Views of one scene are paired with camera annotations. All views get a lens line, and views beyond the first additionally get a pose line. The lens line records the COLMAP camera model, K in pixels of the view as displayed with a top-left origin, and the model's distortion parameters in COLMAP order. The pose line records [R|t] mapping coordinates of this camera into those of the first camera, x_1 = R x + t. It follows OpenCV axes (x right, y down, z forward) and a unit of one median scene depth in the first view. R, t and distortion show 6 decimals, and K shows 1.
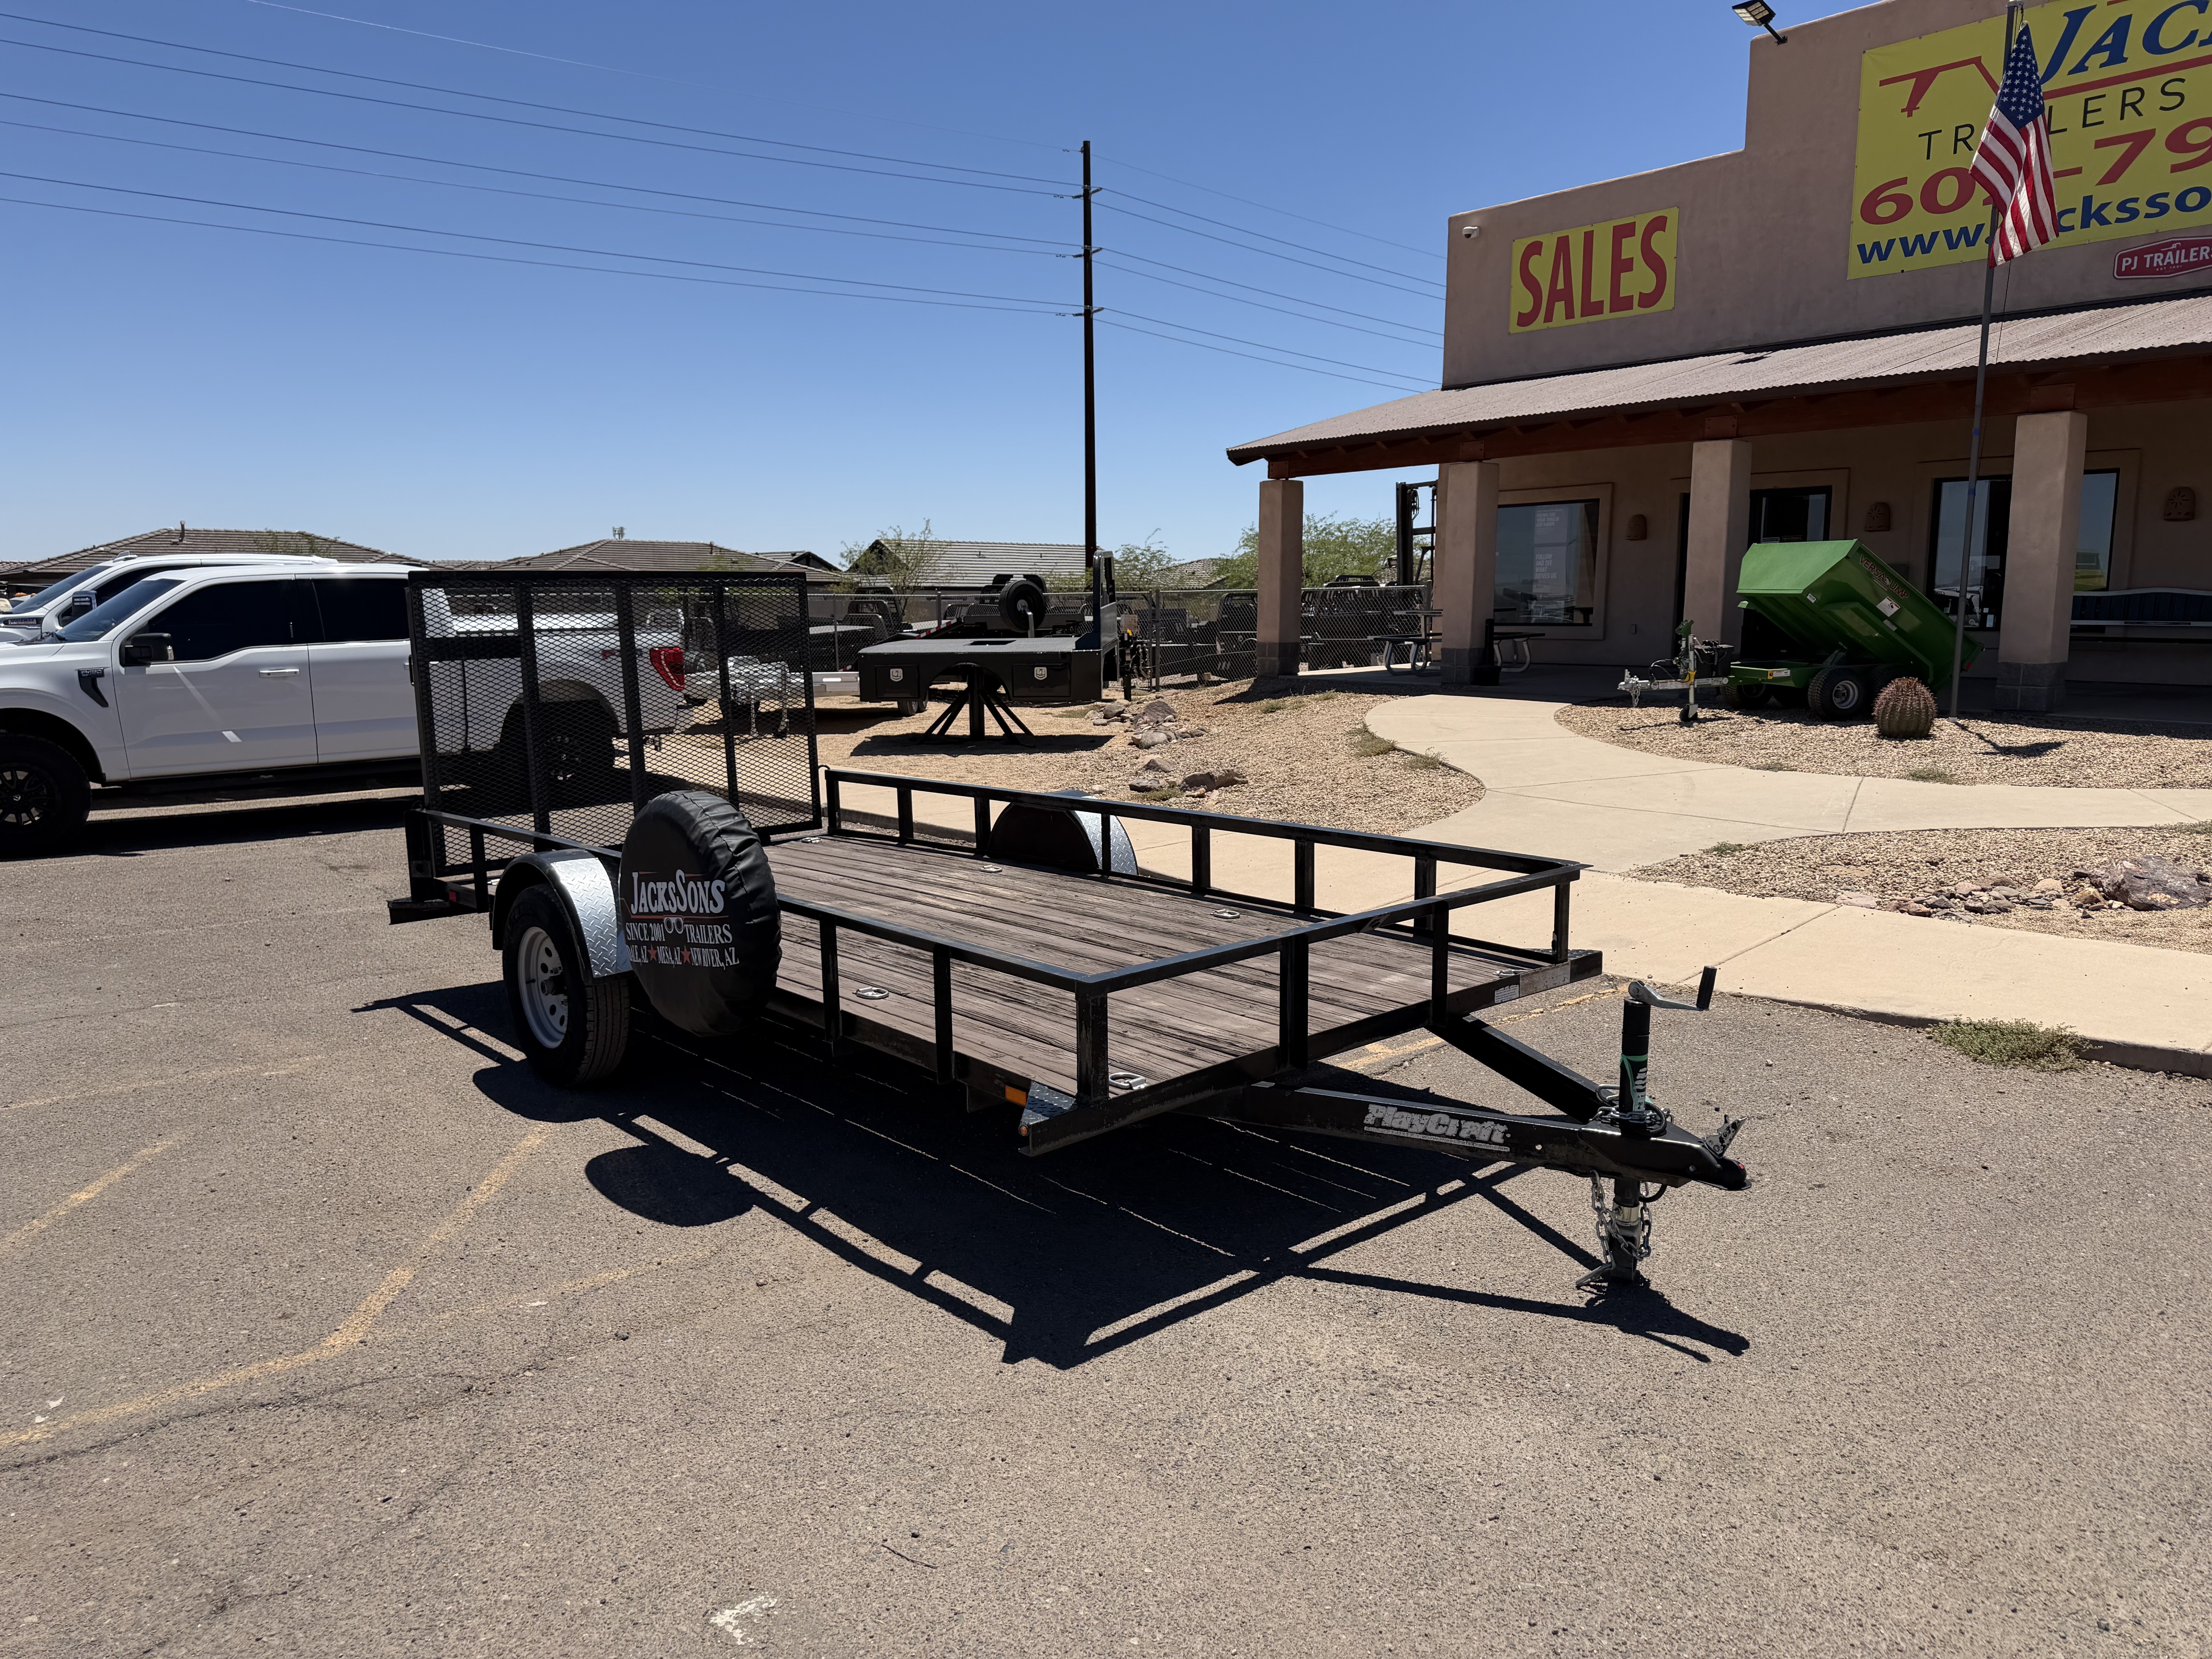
lens RADIAL K [[1557.2, 0, 1106.0], [0, 1557.2, 829.5], [0, 0, 1]] dist [0.033298, -0.024187]
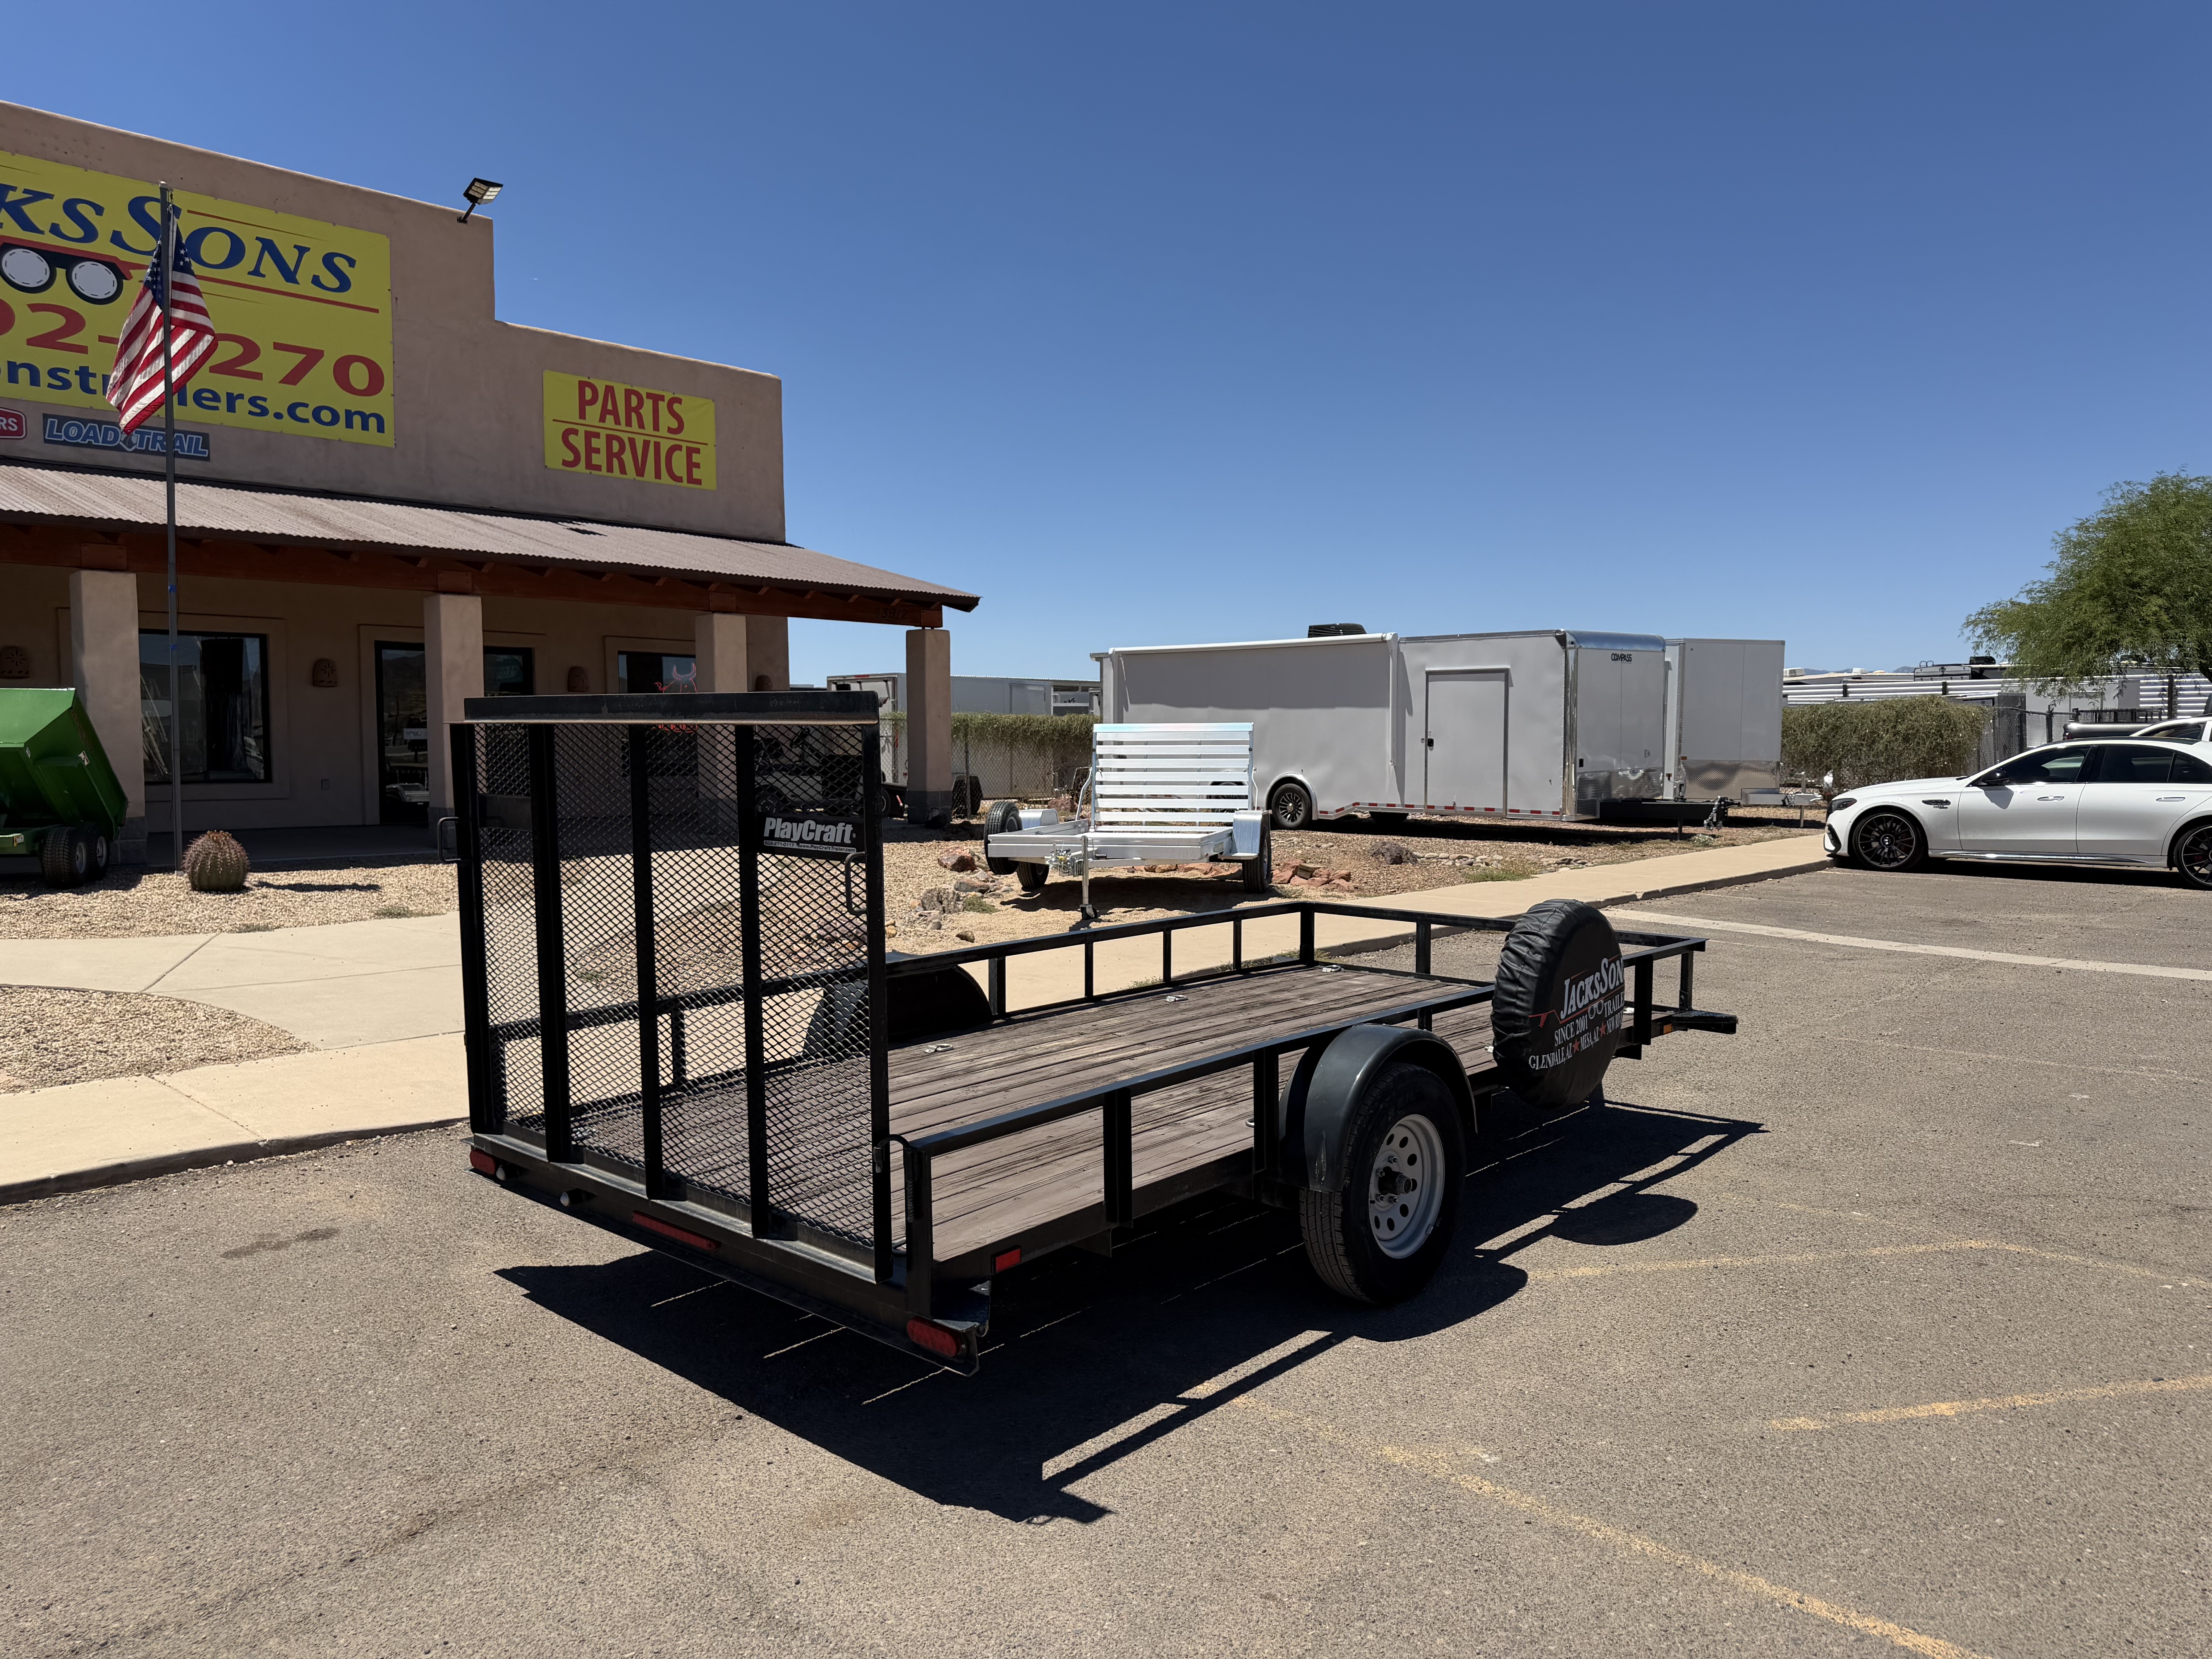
lens RADIAL K [[1551.0, 0, 1106.0], [0, 1551.0, 829.5], [0, 0, 1]] dist [0.047202, -0.050021]
pose [[-0.094424, -0.050329, 0.994259, -0.397114], [0.151316, 0.986392, 0.064301, -0.057803], [-0.983965, 0.156519, -0.085524, 0.404226]]
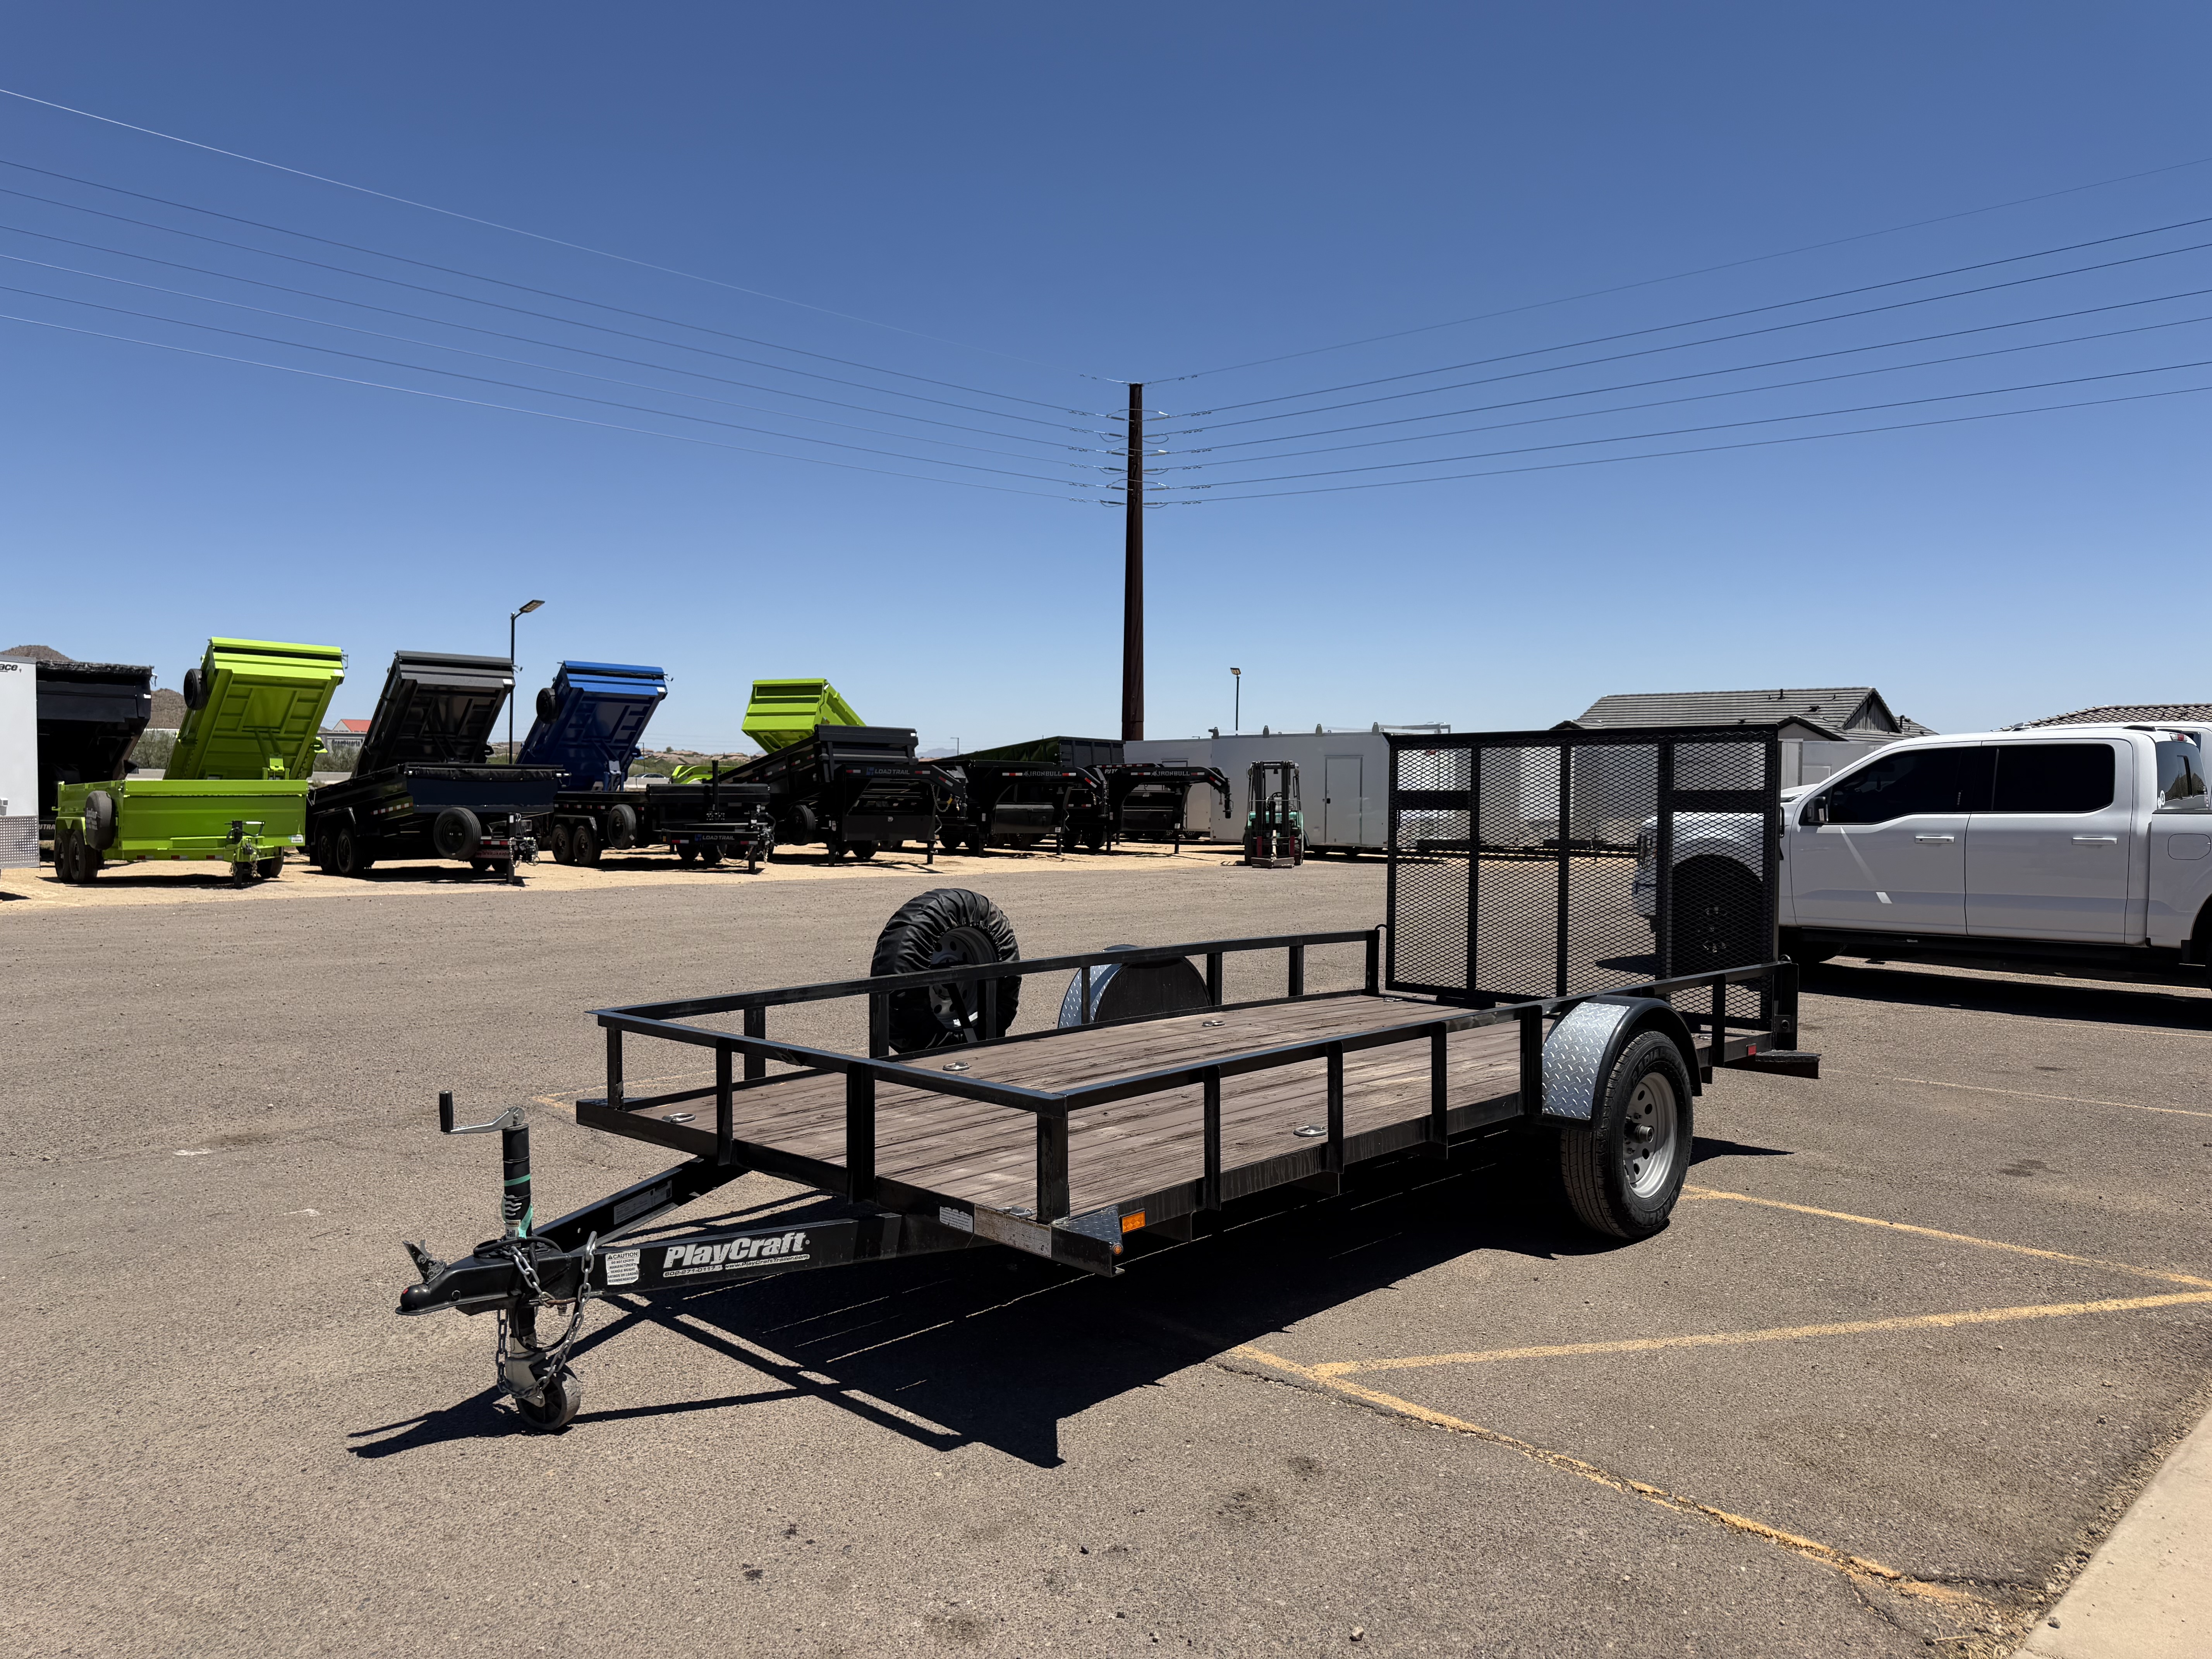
lens RADIAL K [[1557.2, 0, 1106.0], [0, 1557.2, 829.5], [0, 0, 1]] dist [0.033298, -0.024187]
pose [[0.081208, 0.038382, -0.995958, 0.304695], [-0.156012, 0.987430, 0.025333, -0.035290], [0.984411, 0.153325, 0.086175, 0.284008]]
